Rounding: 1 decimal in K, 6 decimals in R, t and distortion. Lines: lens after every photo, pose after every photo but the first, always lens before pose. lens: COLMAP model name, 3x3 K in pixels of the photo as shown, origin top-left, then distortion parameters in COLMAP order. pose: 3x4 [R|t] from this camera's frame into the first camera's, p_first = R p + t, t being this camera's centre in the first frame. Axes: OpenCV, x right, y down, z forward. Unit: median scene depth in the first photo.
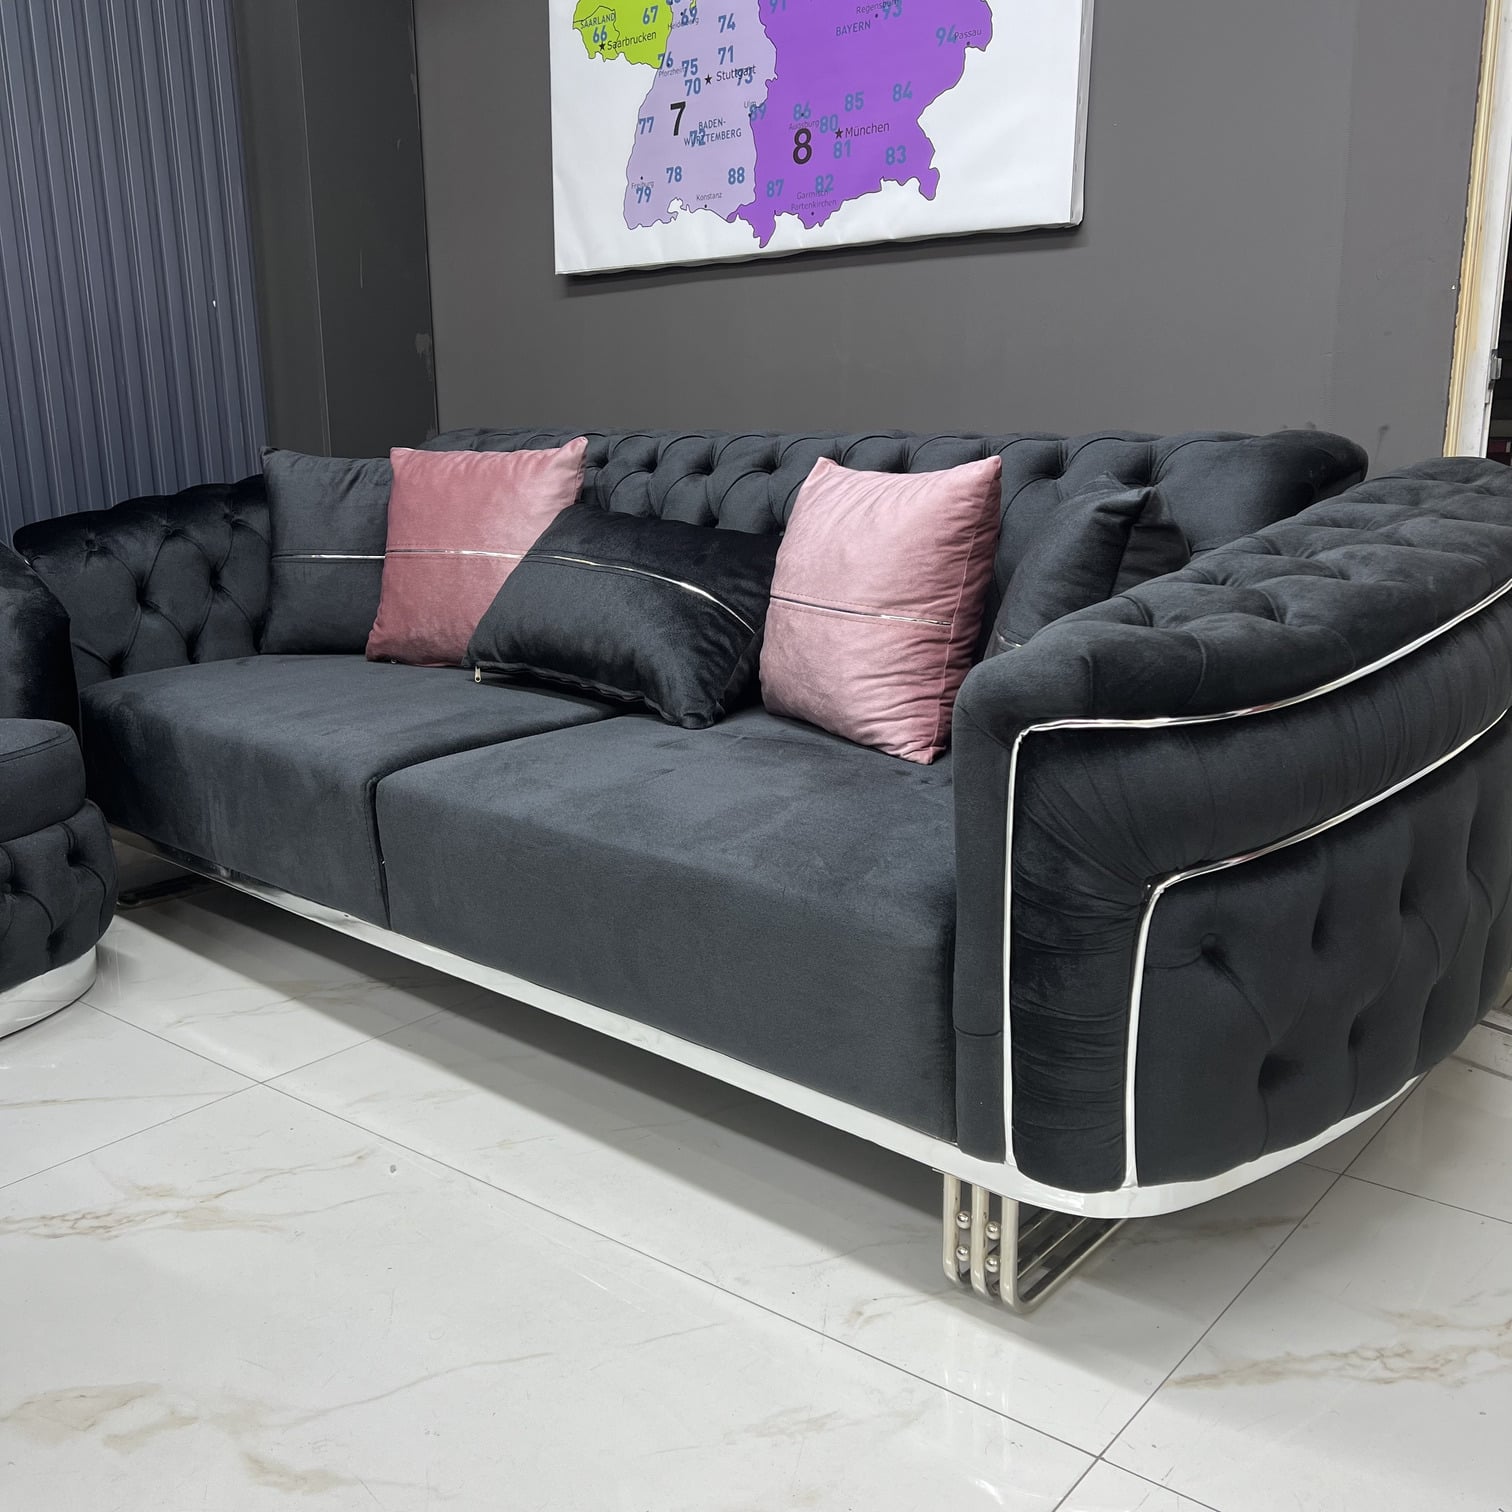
lens RADIAL K [[1581.2, 0, 748.7], [0, 1581.2, 779.5], [0, 0, 1]] dist [0.122436, -0.200596]
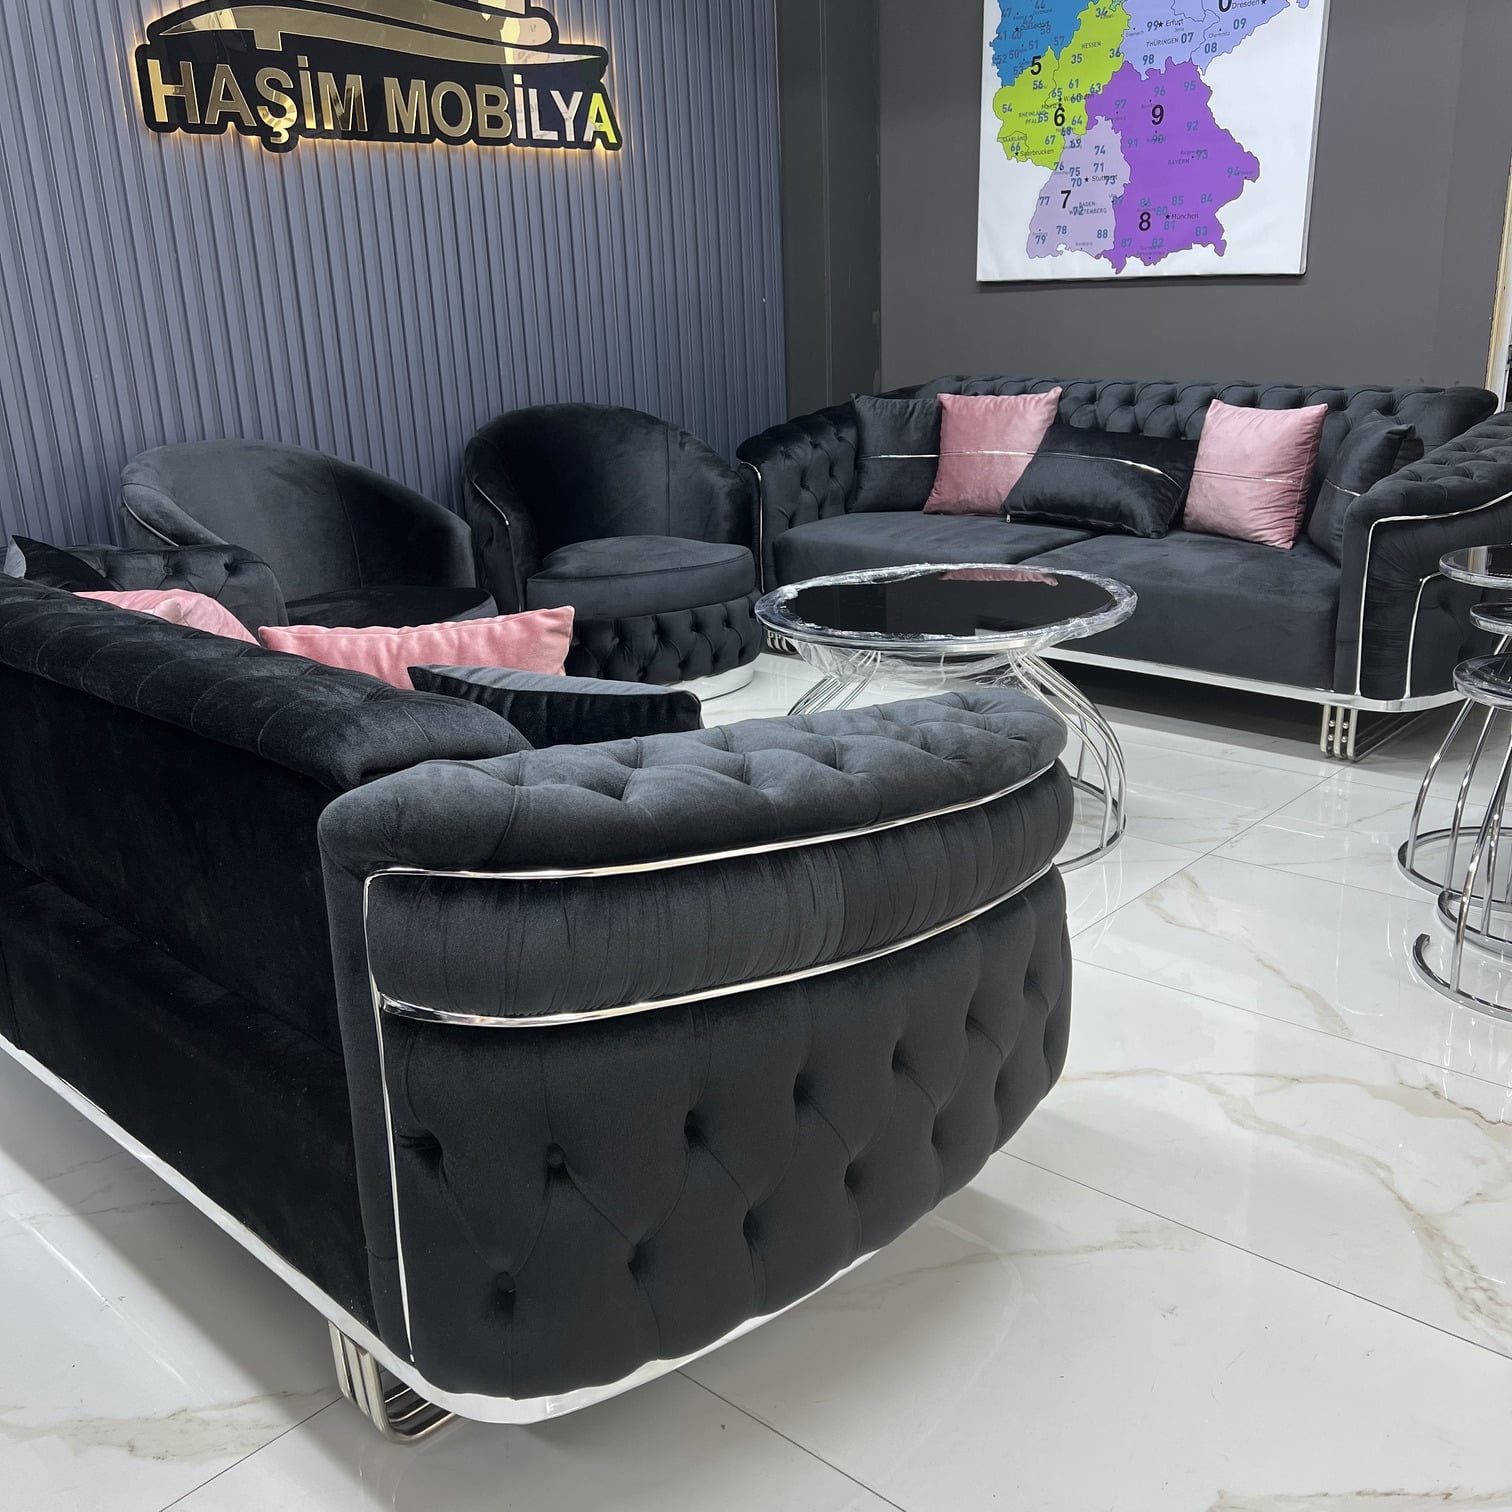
lens RADIAL K [[1604.1, 0, 752.7], [0, 1604.1, 765.8], [0, 0, 1]] dist [0.064713, -0.009288]
pose [[0.997642, -0.004814, -0.068461, -0.286736], [0.009825, 0.997280, 0.073045, 0.088755], [0.067923, -0.073545, 0.994976, -0.919287]]
